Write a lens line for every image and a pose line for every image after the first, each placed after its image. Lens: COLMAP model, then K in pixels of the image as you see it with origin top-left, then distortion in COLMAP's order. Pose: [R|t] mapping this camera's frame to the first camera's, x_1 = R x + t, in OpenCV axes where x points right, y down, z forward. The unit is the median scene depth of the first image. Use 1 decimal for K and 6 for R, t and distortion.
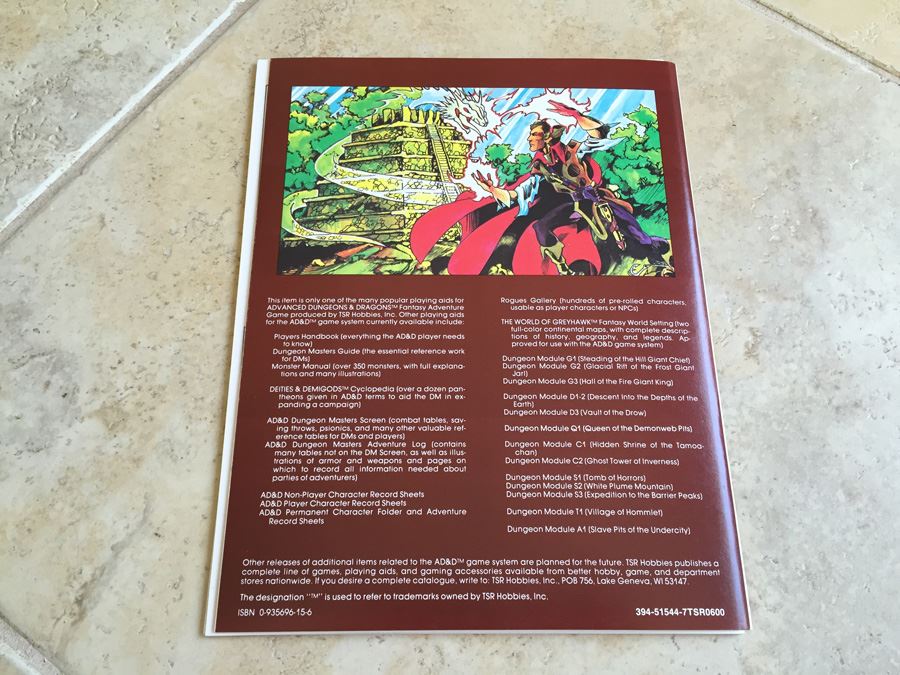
lens RADIAL K [[752.6, 0, 441.7], [0, 752.6, 329.2], [0, 0, 1]] dist [0.084079, -0.128012]
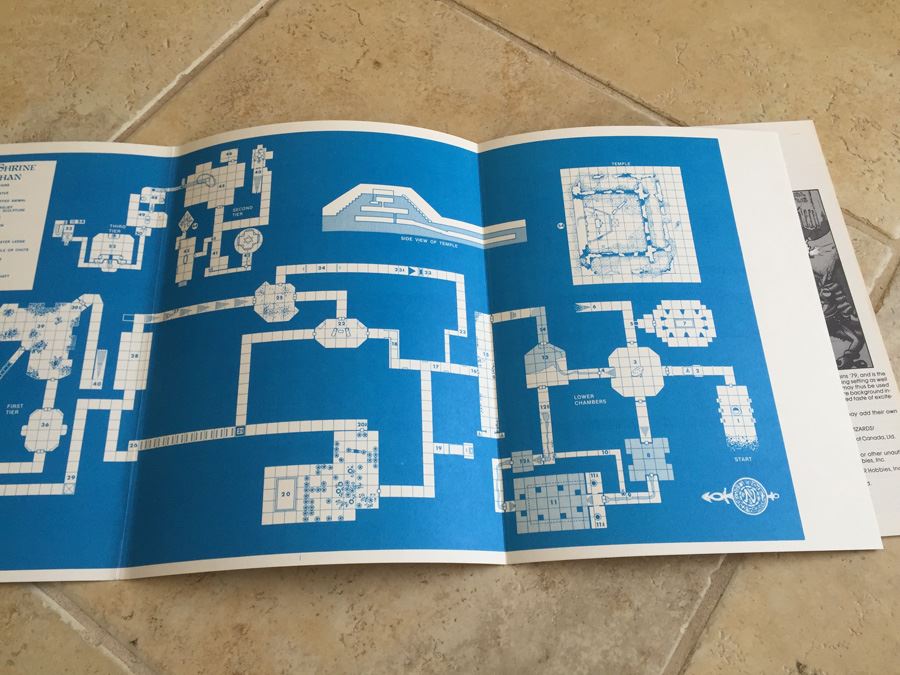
lens RADIAL K [[752.6, 0, 443.4], [0, 752.6, 337.7], [0, 0, 1]] dist [0.084079, -0.128012]
pose [[0.999993, -0.003648, 0.000952, 0.176408], [0.003685, 0.999066, -0.043064, 0.077061], [-0.000794, 0.043067, 0.999072, -0.281048]]
